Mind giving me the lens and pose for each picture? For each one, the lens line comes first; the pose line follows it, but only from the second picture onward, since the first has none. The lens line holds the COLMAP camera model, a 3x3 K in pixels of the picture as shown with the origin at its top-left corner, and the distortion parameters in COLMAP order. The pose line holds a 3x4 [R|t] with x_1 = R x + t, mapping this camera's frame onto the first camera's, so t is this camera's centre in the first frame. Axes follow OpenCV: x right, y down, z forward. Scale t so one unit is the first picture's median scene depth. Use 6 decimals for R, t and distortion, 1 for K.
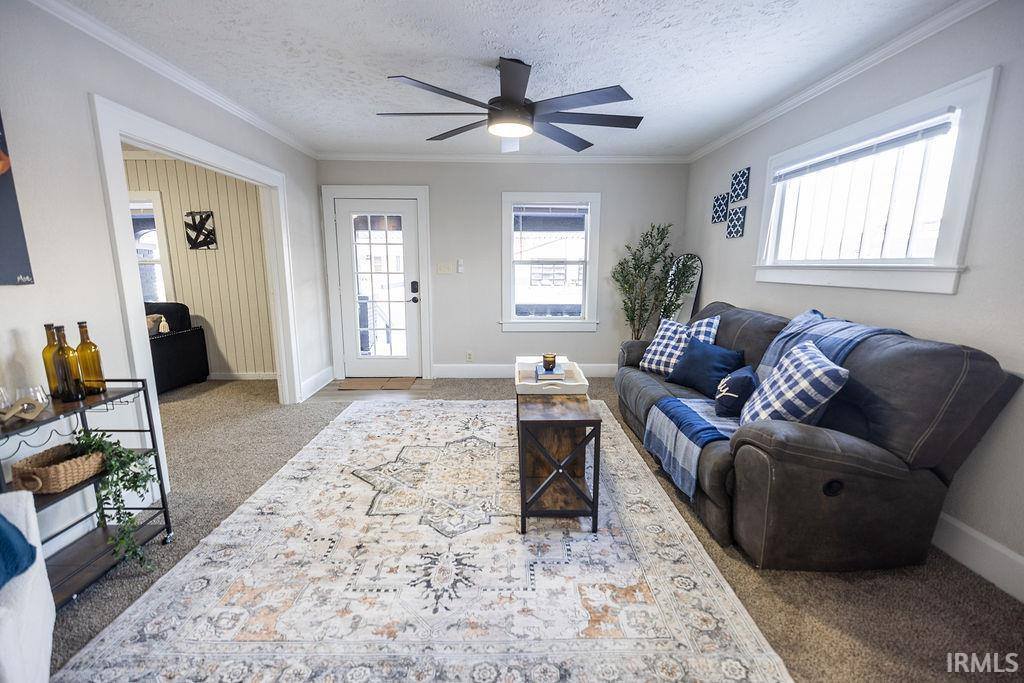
lens RADIAL K [[428.8, 0, 512.7], [0, 428.8, 339.3], [0, 0, 1]] dist [0.005009, 0.000587]
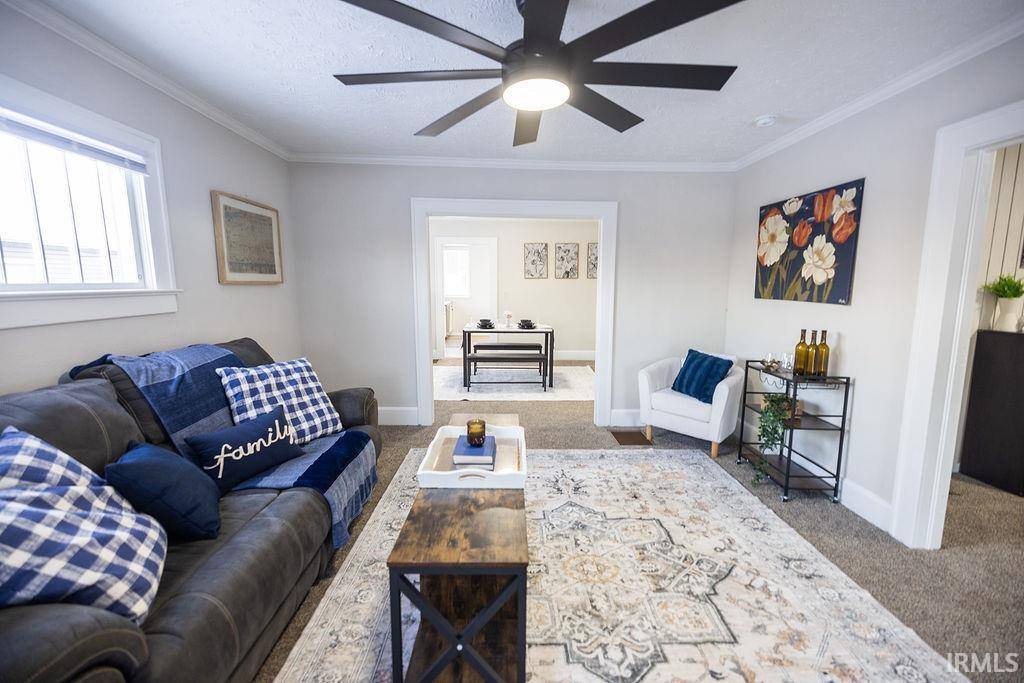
lens RADIAL K [[428.8, 0, 512.7], [0, 428.8, 339.3], [0, 0, 1]] dist [0.005009, 0.000587]
pose [[-0.999973, -0.005744, -0.004491, 0.028917], [-0.006845, 0.951830, 0.306551, -0.288138], [0.002514, 0.306573, -0.951844, 1.521060]]
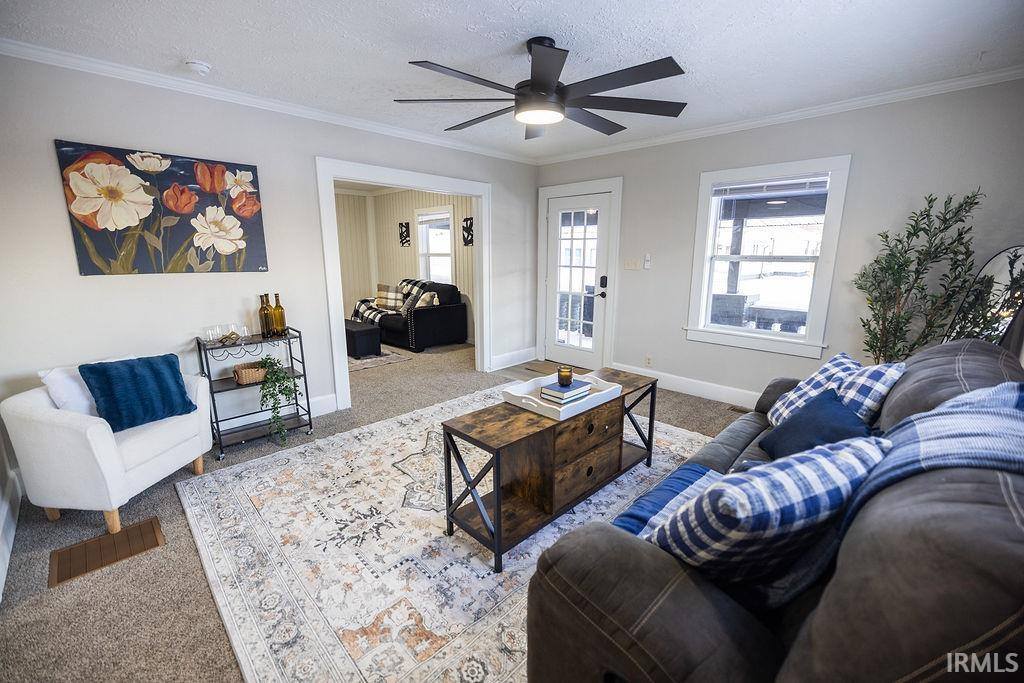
lens RADIAL K [[422.3, 0, 520.4], [0, 422.3, 339.2], [0, 0, 1]] dist [0.003504, 0.000078]
pose [[0.701000, 0.145564, -0.698148, 0.577700], [-0.126911, 0.988785, 0.078732, -0.074415], [0.701779, 0.033412, 0.711611, 0.302185]]
